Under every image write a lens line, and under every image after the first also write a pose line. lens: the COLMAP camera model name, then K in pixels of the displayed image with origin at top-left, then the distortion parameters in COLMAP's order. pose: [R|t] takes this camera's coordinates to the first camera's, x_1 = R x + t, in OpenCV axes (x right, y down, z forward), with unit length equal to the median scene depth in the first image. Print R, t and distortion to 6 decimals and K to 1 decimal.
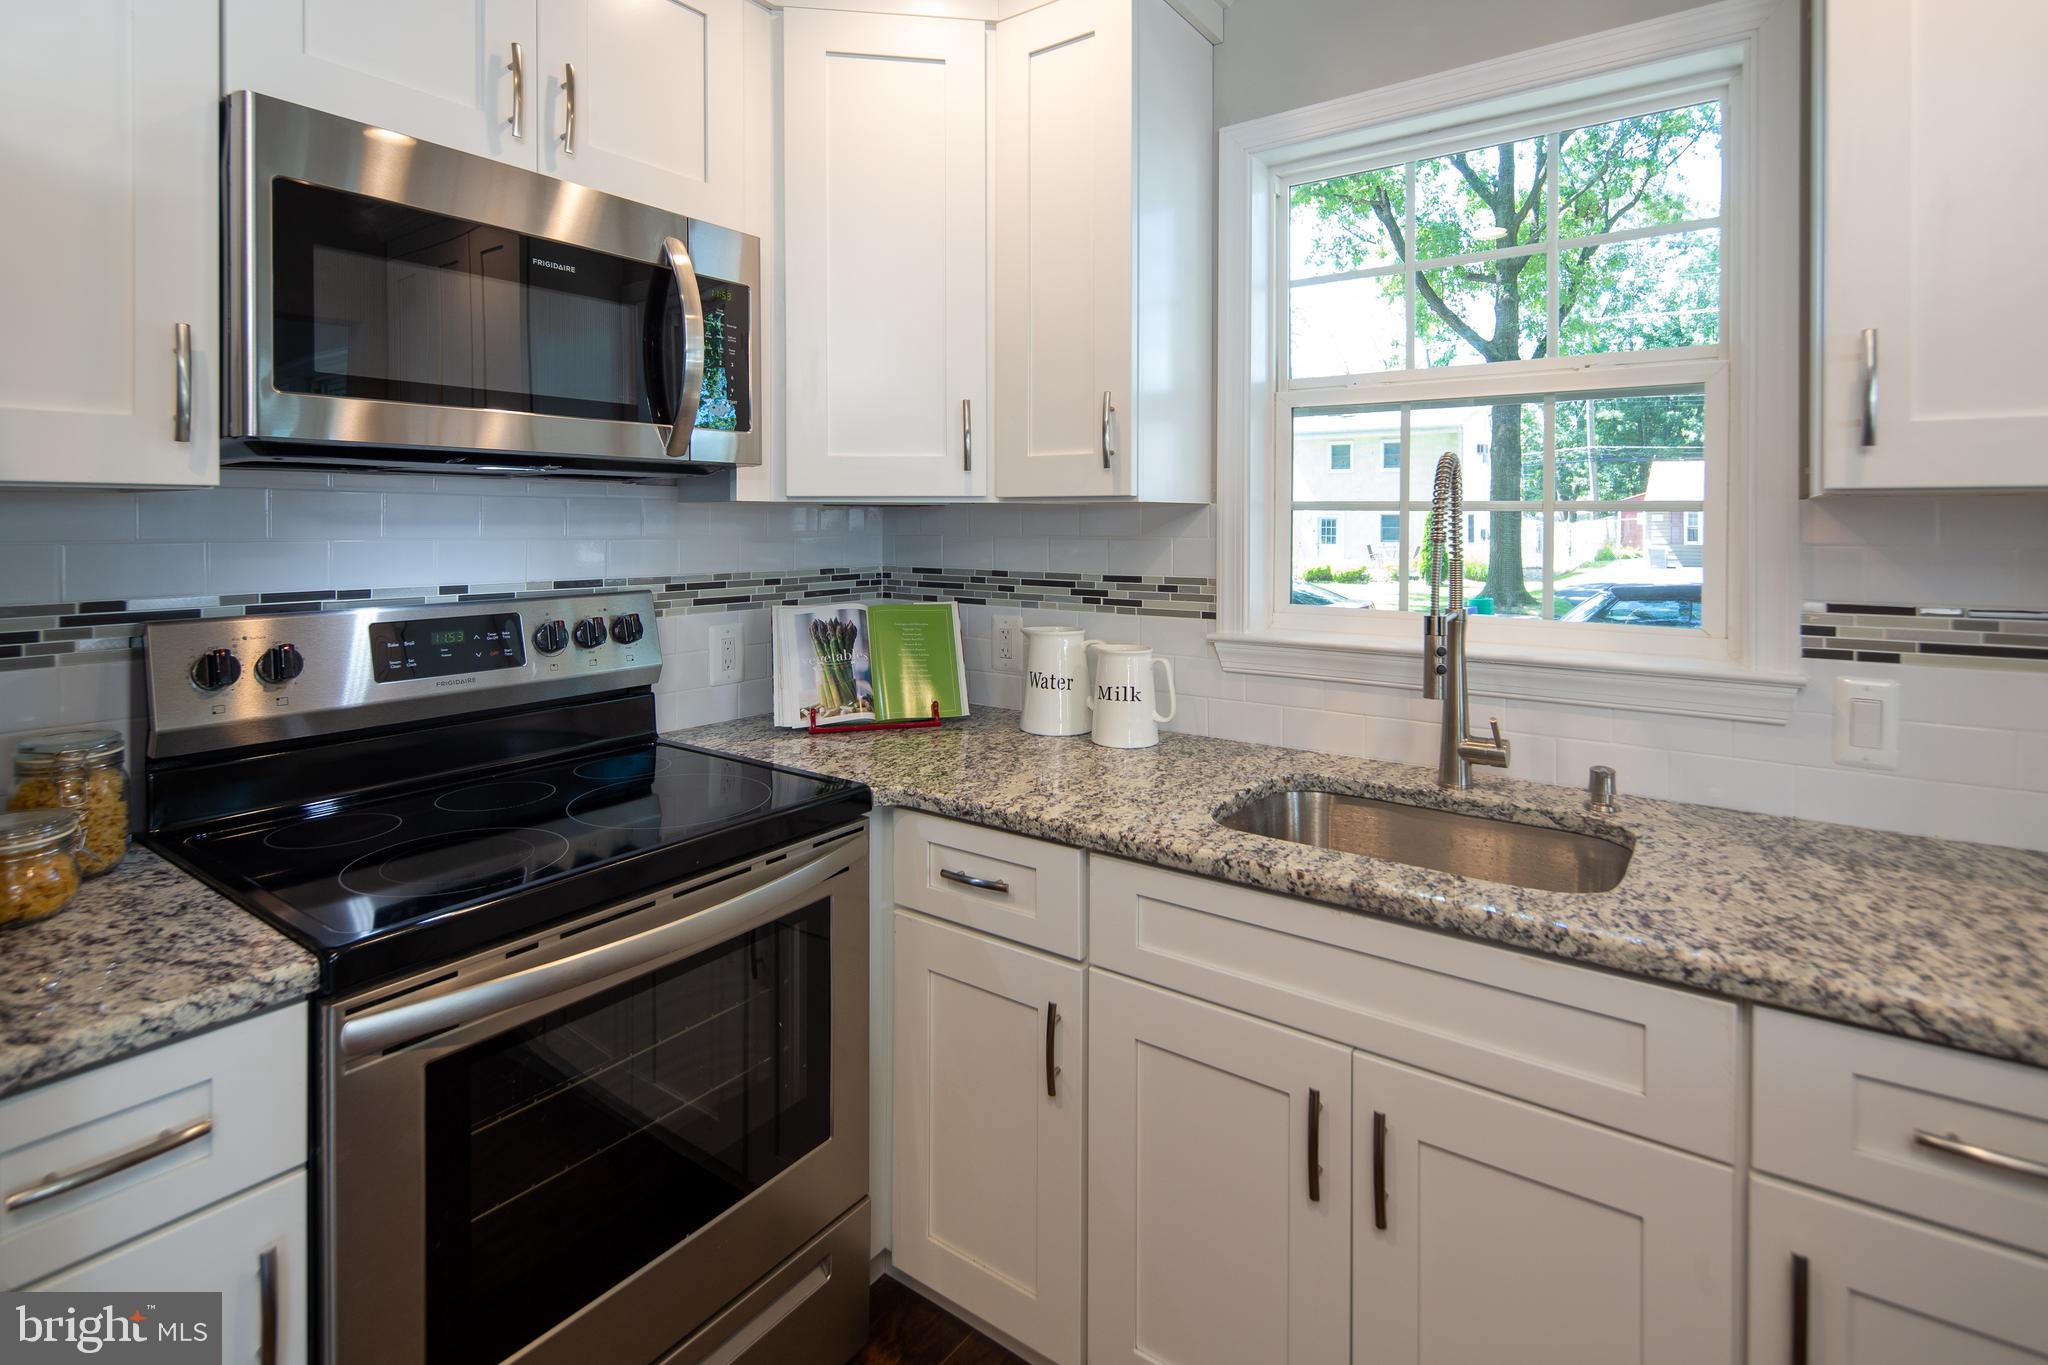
lens RADIAL K [[1022.1, 0, 1003.7], [0, 1022.1, 525.0], [0, 0, 1]] dist [0.003773, -0.003892]
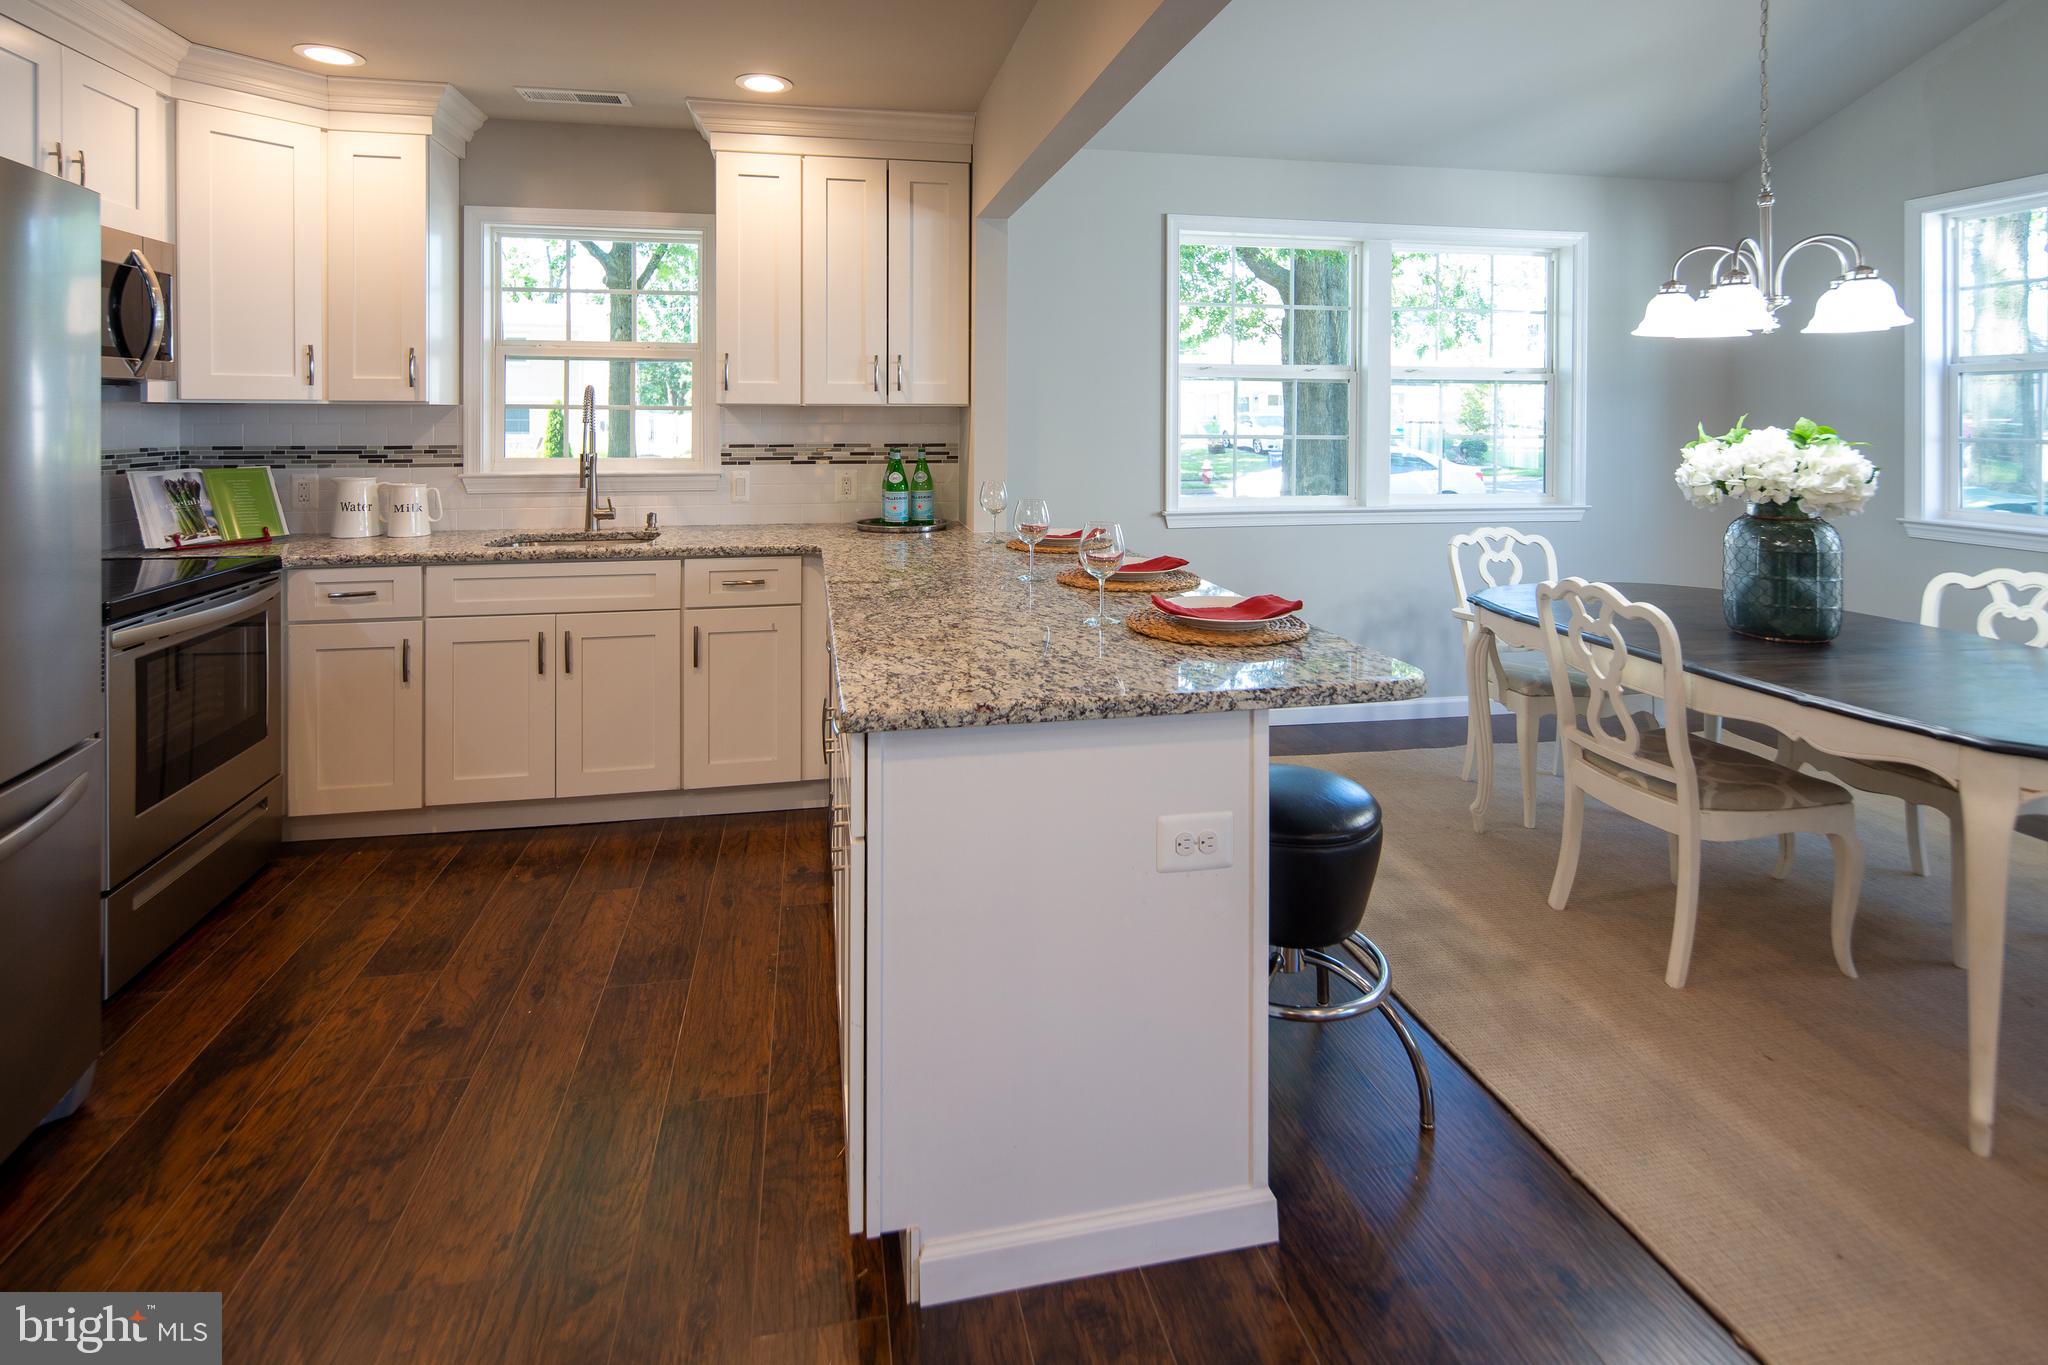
lens RADIAL K [[1019.5, 0, 1045.2], [0, 1019.5, 421.4], [0, 0, 1]] dist [0.006559, -0.000954]
pose [[0.662170, -0.005638, 0.749333, -0.587681], [0.003129, 0.999984, 0.004759, 0.004627], [-0.749347, -0.000806, 0.662177, -1.249586]]
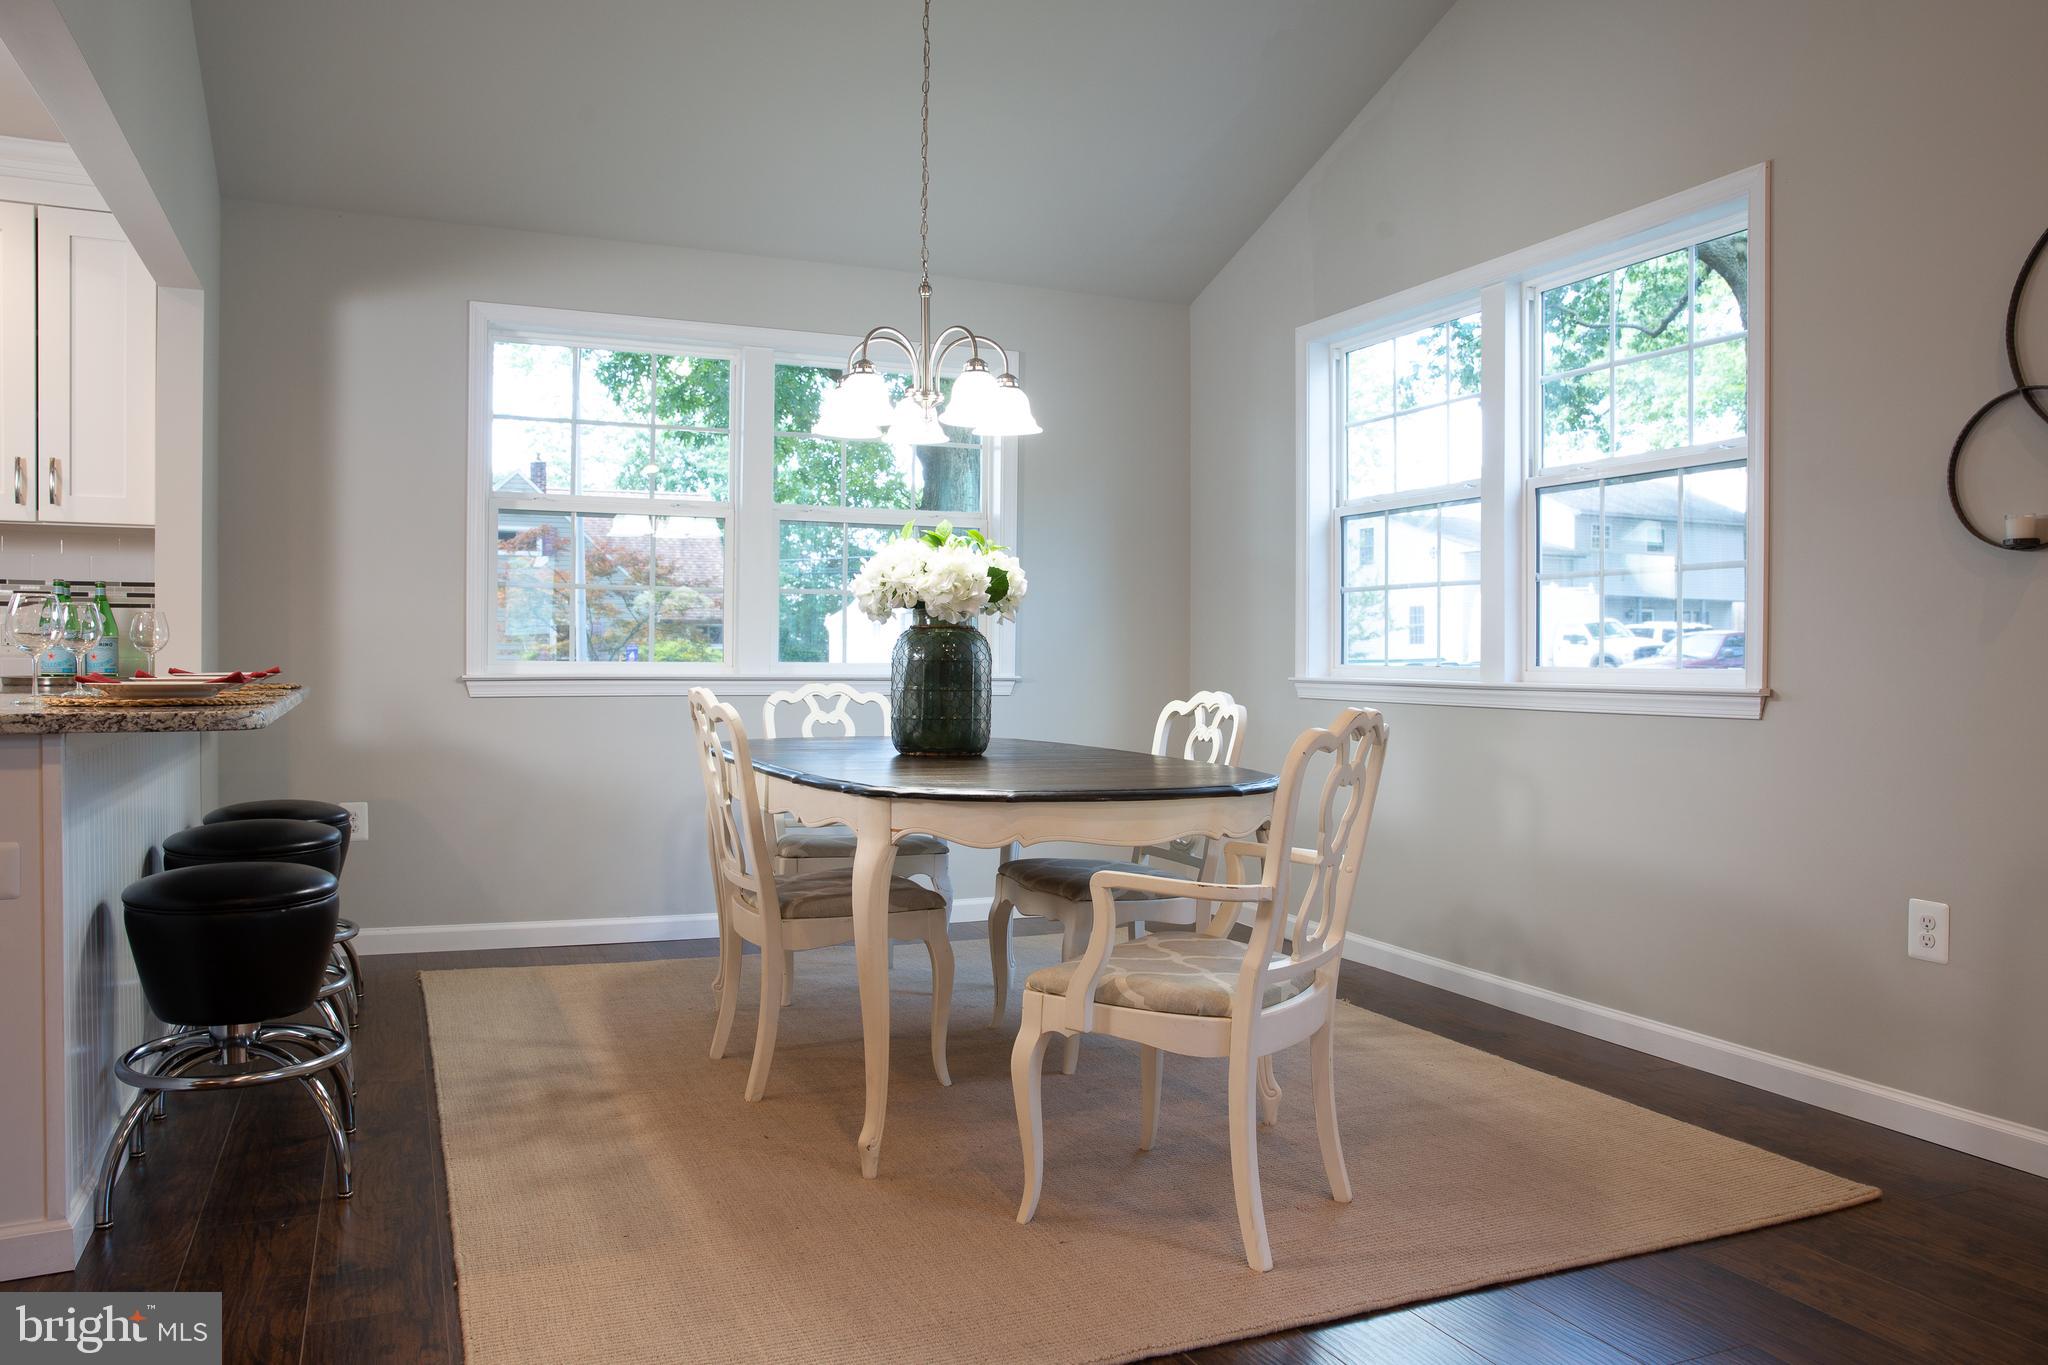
lens RADIAL K [[1495.3, 0, 1091.3], [0, 1495.3, 692.3], [0, 0, 1]] dist [-0.066928, 0.004525]
pose [[0.477029, -0.020221, 0.878655, -0.454679], [-0.002786, 0.999695, 0.024519, 0.207232], [-0.878883, -0.014144, 0.476827, -2.309106]]
